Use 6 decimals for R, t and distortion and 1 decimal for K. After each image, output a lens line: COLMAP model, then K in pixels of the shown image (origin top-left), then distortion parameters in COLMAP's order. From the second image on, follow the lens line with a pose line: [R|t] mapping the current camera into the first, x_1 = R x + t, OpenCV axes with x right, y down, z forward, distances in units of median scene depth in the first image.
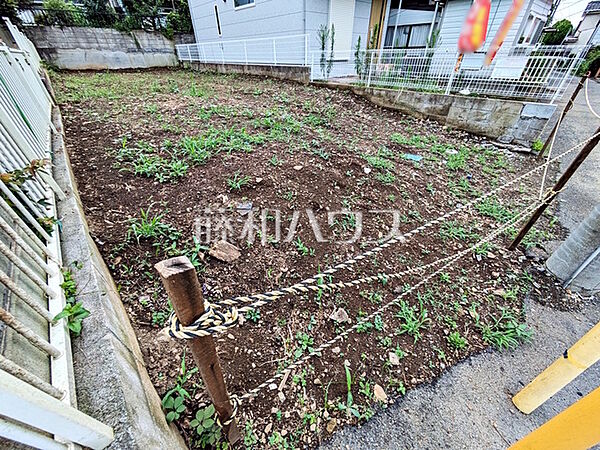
lens RADIAL K [[237.3, 0, 300.0], [0, 237.3, 225.0], [0, 0, 1]] dist [0.000322, 0.000443]
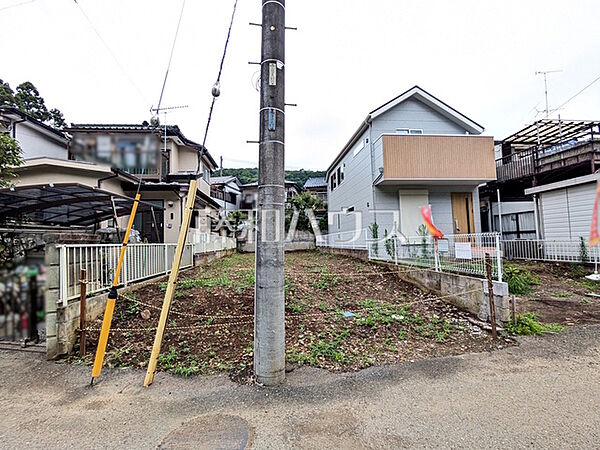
lens RADIAL K [[273.5, 0, 300.0], [0, 273.5, 225.0], [0, 0, 1]] dist [0.002066, 0.000546]
pose [[0.819278, -0.054116, -0.570838, 0.376822], [-0.316255, 0.787775, -0.528577, 0.054974], [0.478296, 0.613582, 0.628292, -0.080941]]
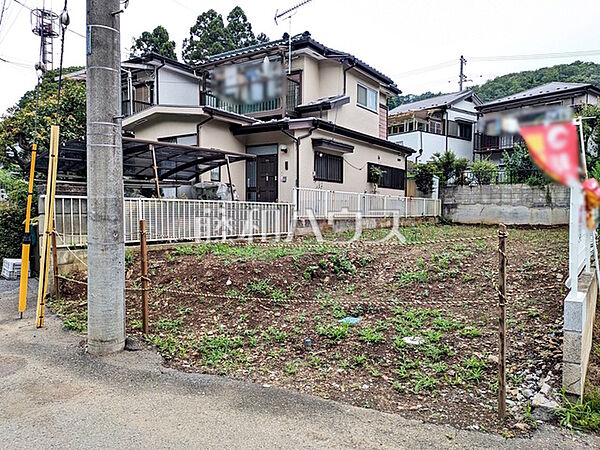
lens RADIAL K [[456.0, 0, 300.0], [0, 456.0, 225.0], [0, 0, 1]] dist [0.067012, -0.073986]
pose [[0.253222, 0.034126, -0.966806, 0.609256], [-0.572295, 0.811032, -0.121266, -0.092461], [0.779972, 0.584006, 0.224901, 0.145916]]
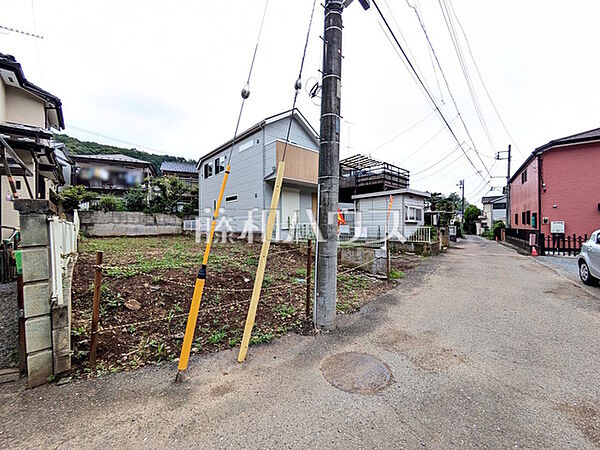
lens RADIAL K [[237.3, 0, 300.0], [0, 237.3, 225.0], [0, 0, 1]] dist [0.000322, 0.000443]
pose [[0.999657, -0.002384, 0.026075, 0.151838], [0.017283, 0.808167, -0.588700, 0.112875], [-0.019669, 0.588949, 0.807931, -0.151811]]
